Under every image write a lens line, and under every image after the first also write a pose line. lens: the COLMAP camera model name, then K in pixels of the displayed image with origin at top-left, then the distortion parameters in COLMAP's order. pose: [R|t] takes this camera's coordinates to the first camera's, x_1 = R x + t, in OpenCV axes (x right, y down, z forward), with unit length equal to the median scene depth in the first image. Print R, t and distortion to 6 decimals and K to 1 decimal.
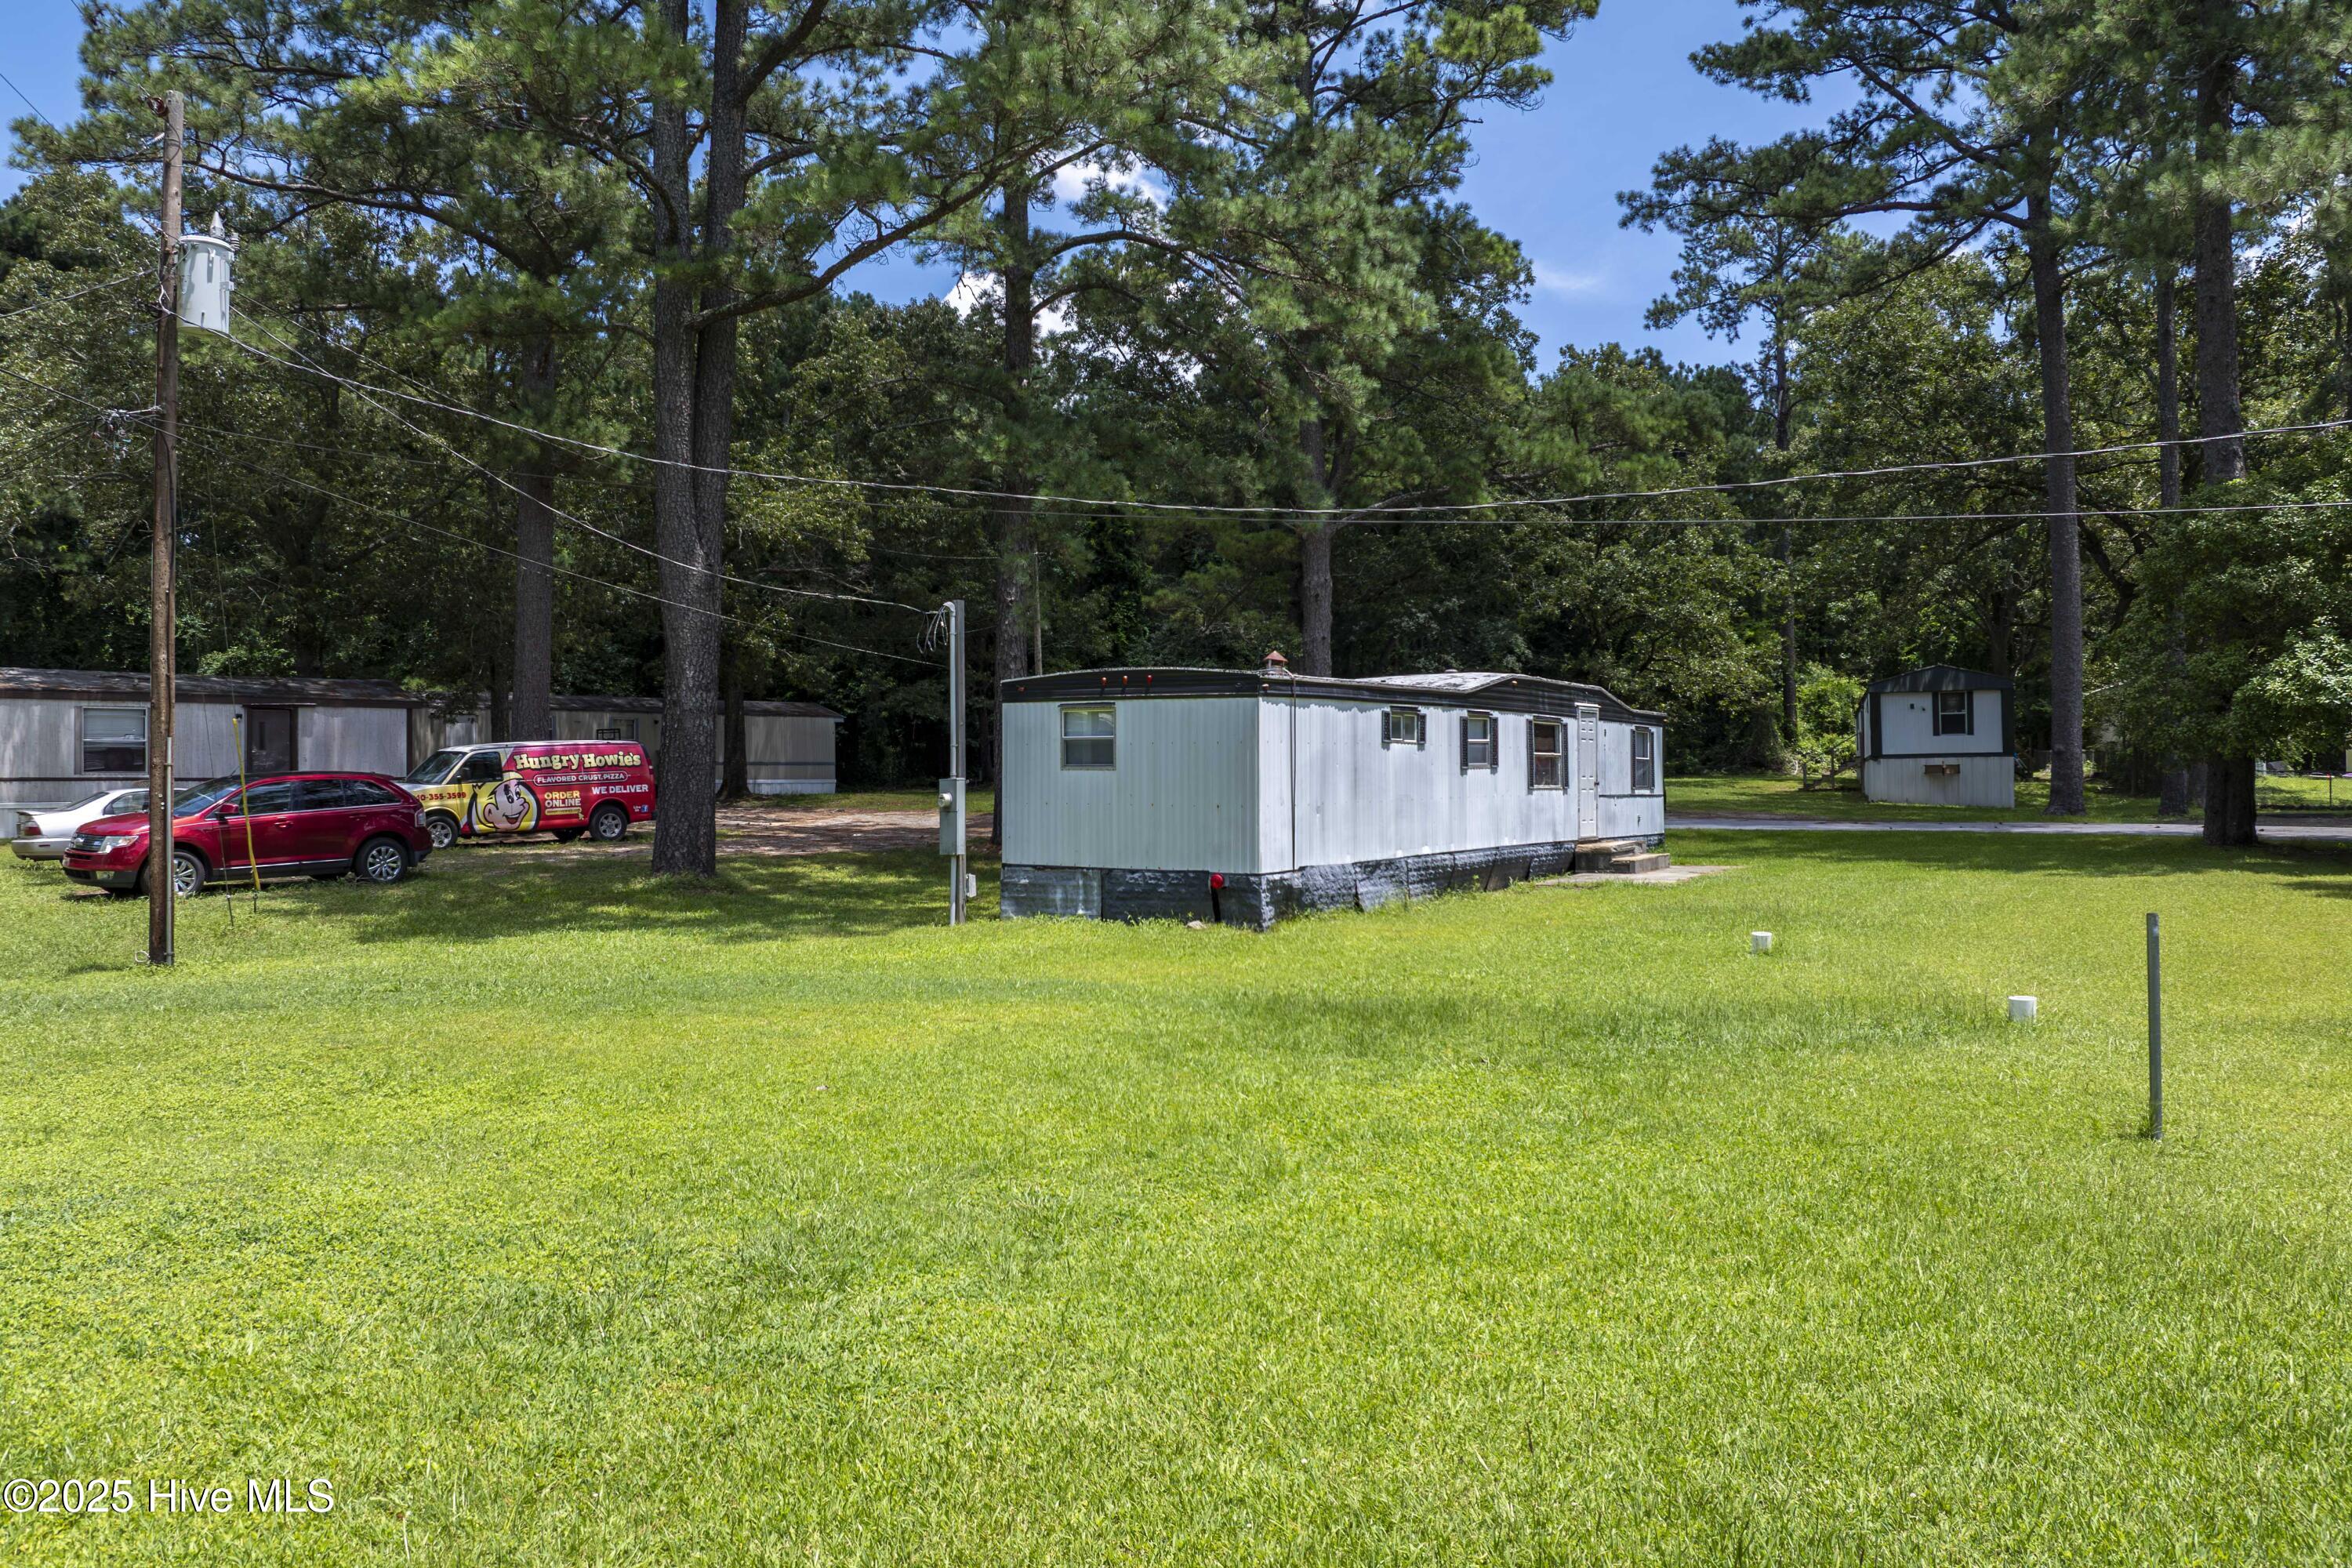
lens RADIAL K [[1659.2, 0, 1190.2], [0, 1659.2, 776.2], [0, 0, 1]] dist [-0.035231, -0.001162]
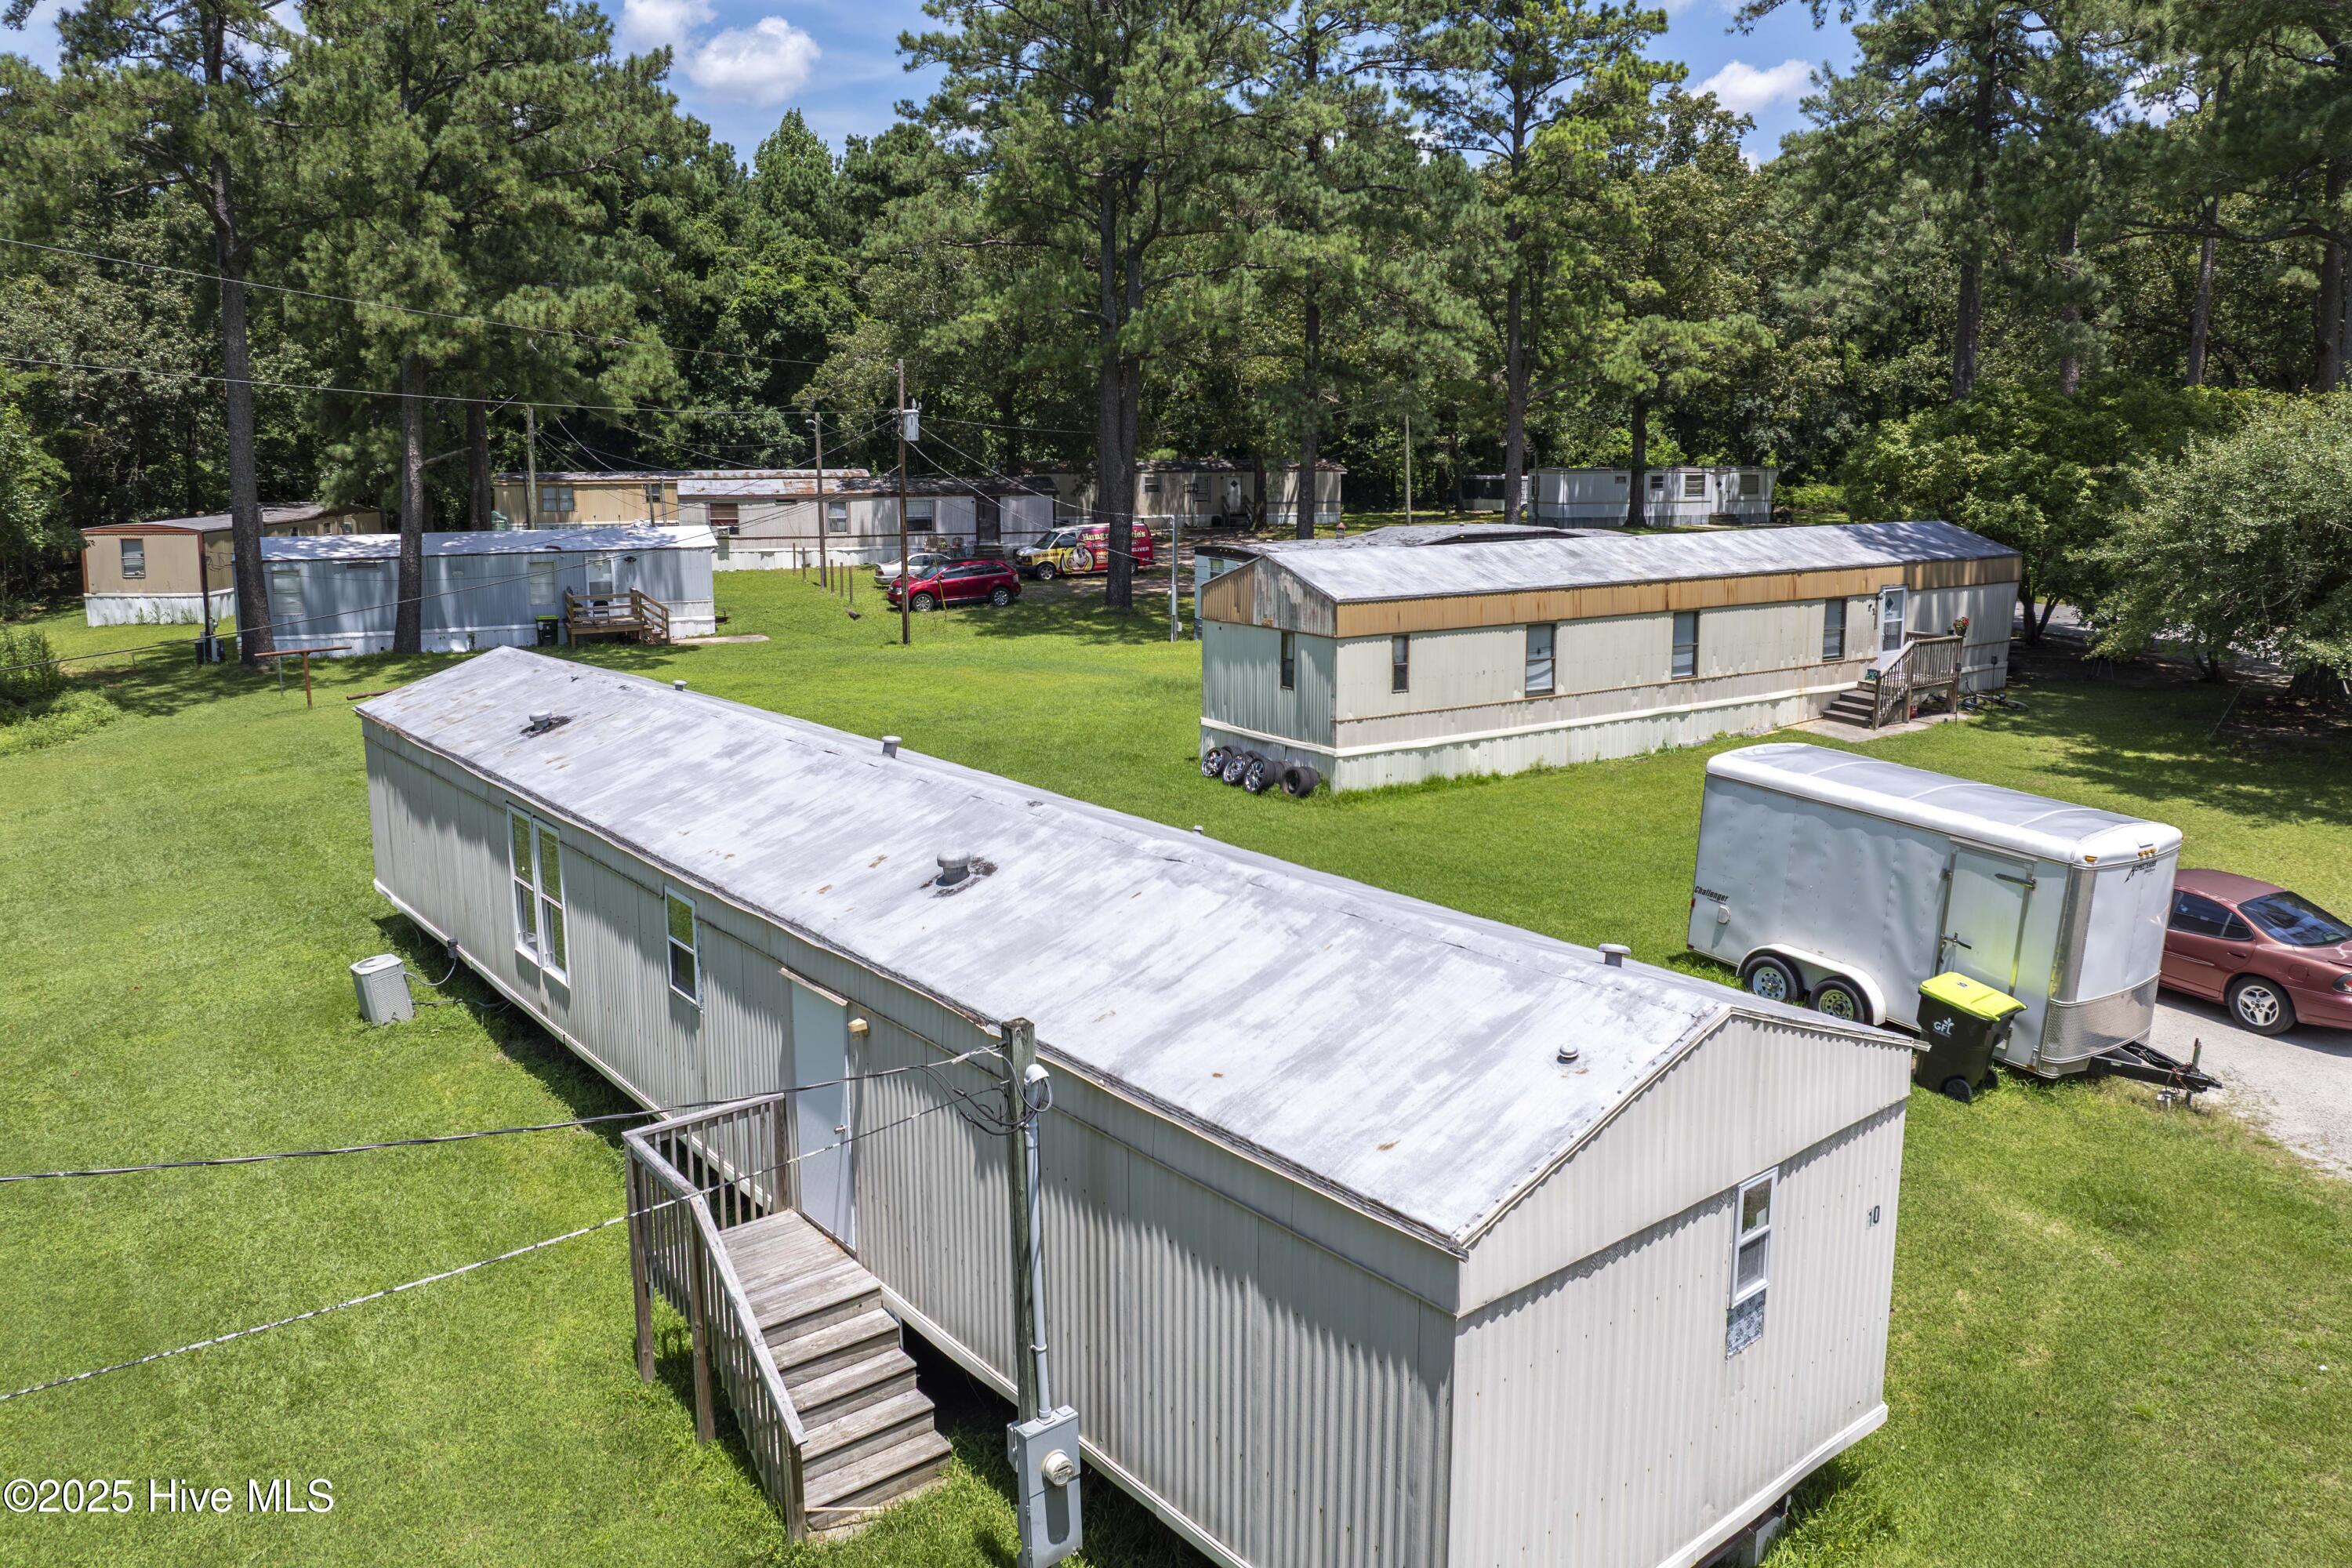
lens RADIAL K [[1649.9, 0, 1179.3], [0, 1649.9, 685.7], [0, 0, 1]] dist [-0.045514, 0.017459]
pose [[0.893349, 0.071661, -0.443613, 0.857791], [0.000622, 0.987004, 0.160694, -0.216072], [0.449363, -0.143832, 0.881694, -1.074656]]
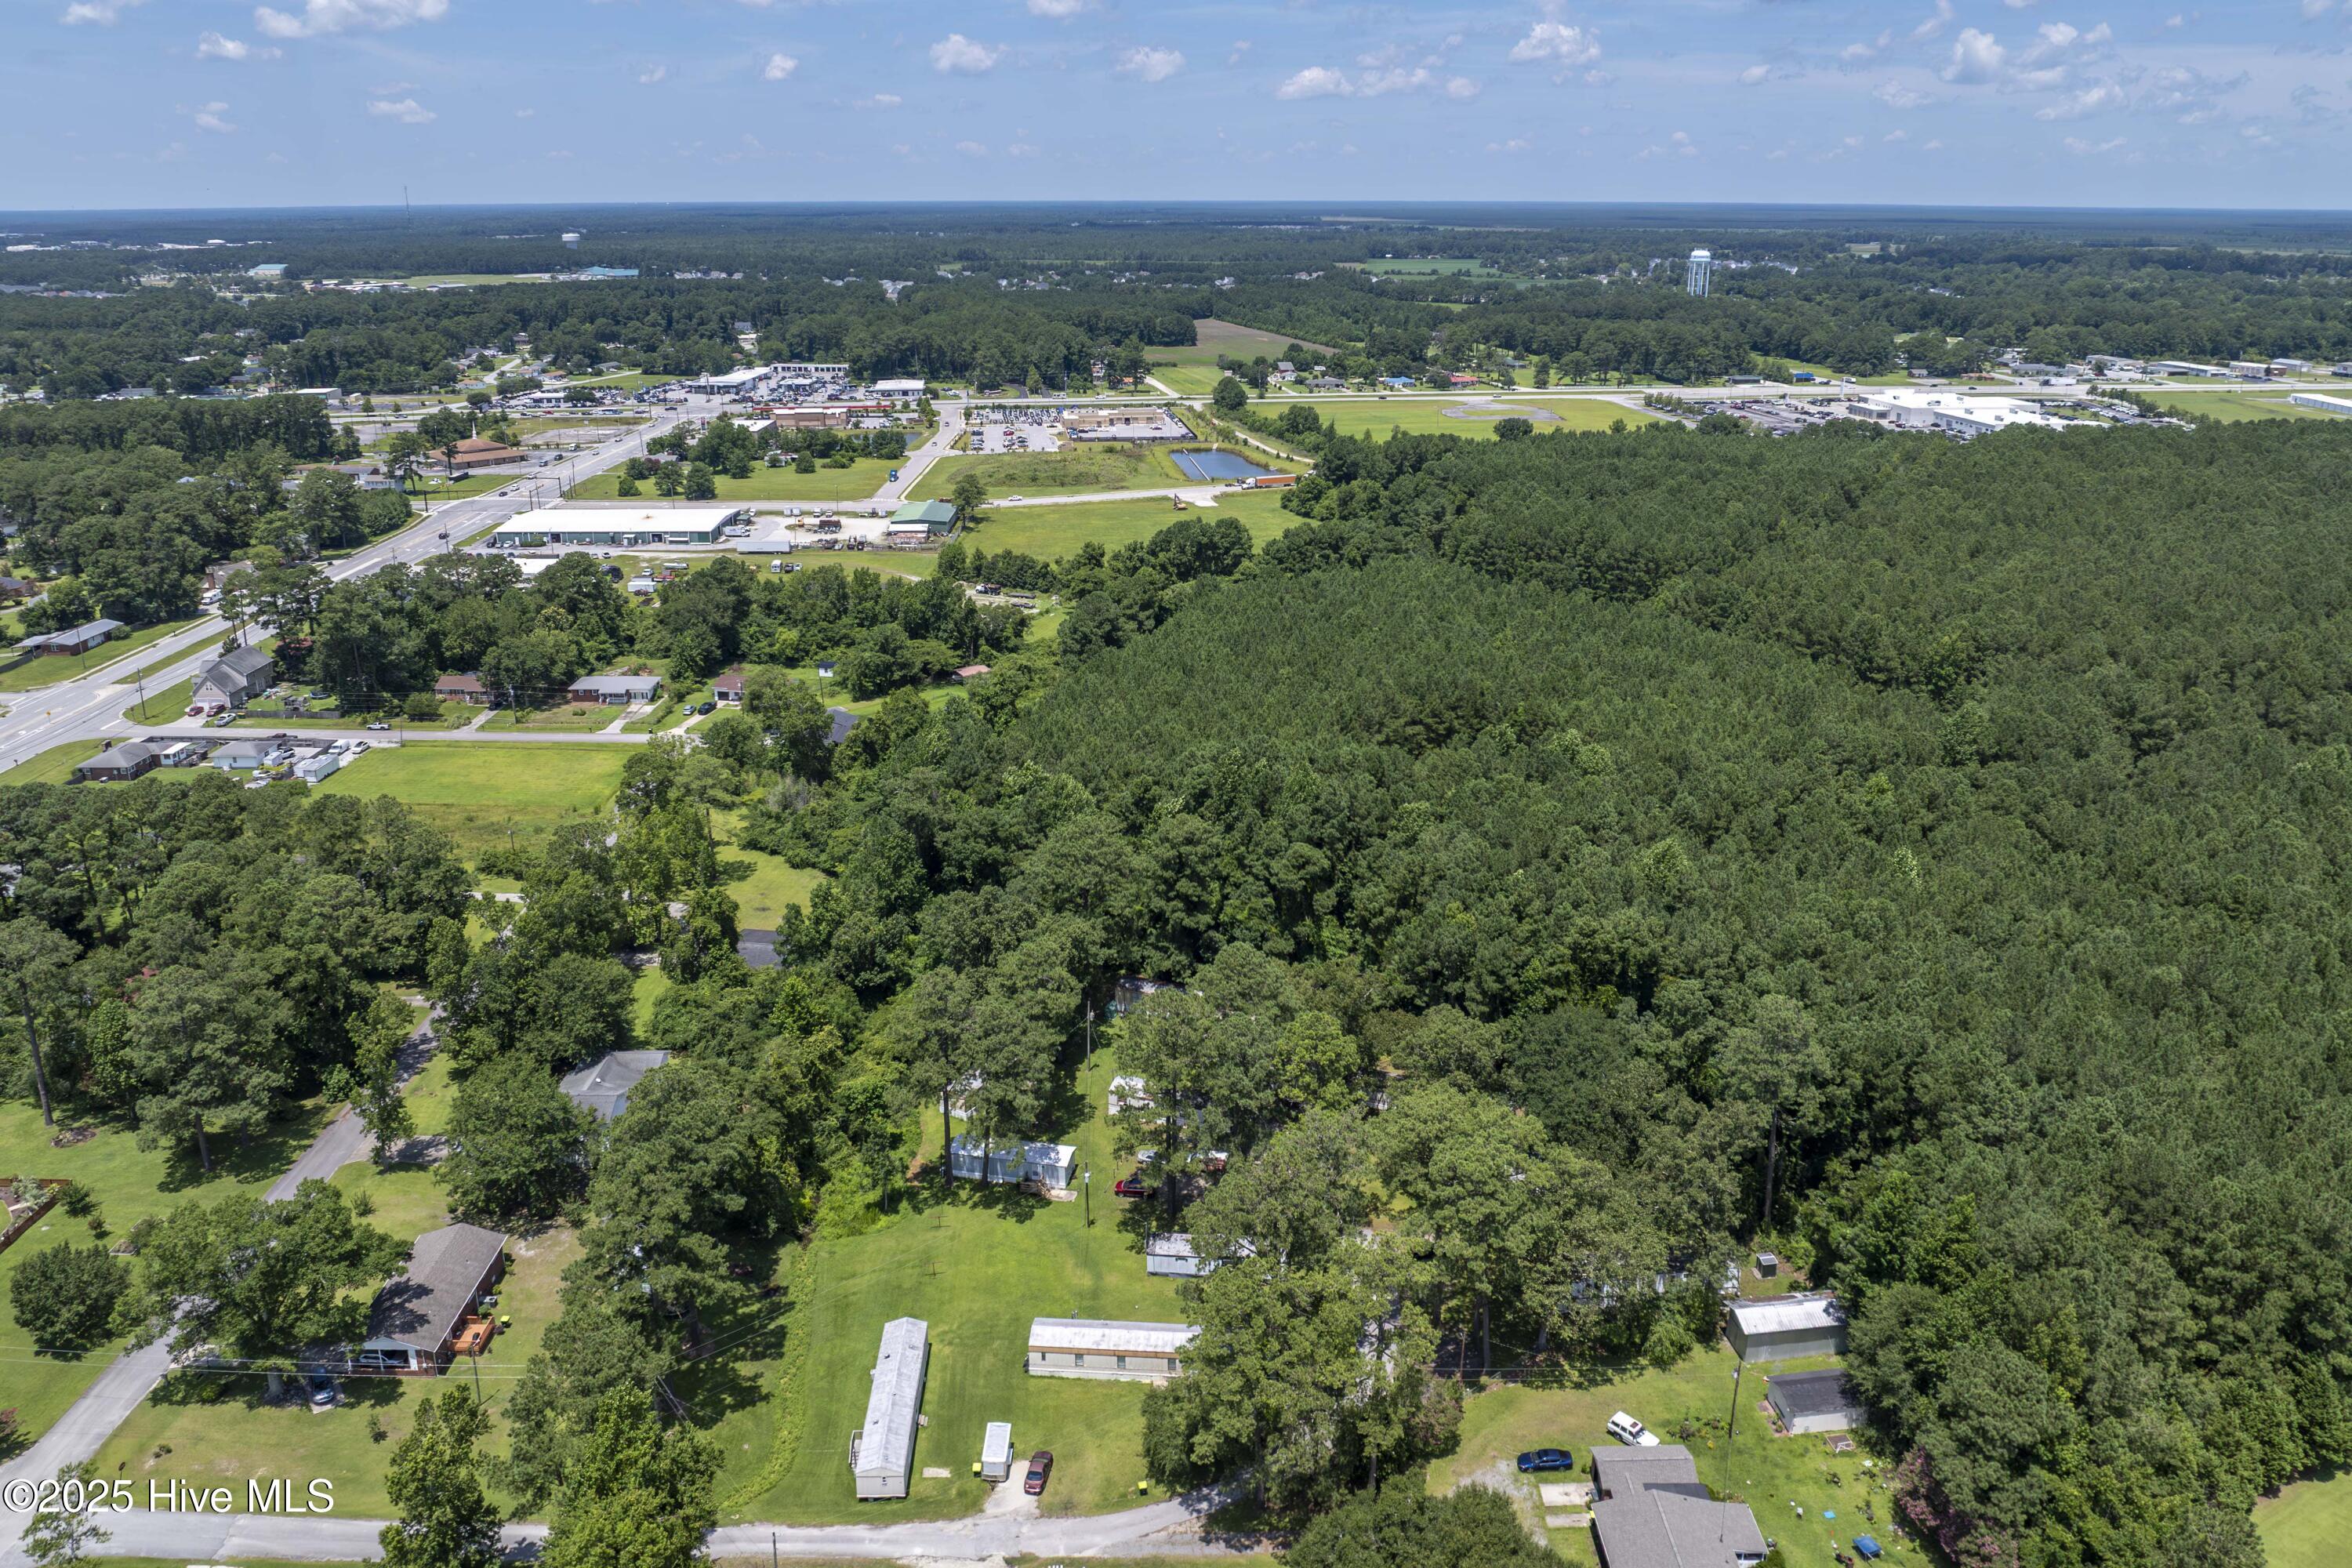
lens RADIAL K [[1521.4, 0, 1167.9], [0, 1521.4, 781.7], [0, 0, 1]] dist [-0.036348, -0.000140]
pose [[0.447598, 0.279152, -0.849547, 5.375694], [0.000639, 0.949927, 0.312472, -4.281669], [0.894235, -0.140405, 0.425007, -1.771377]]
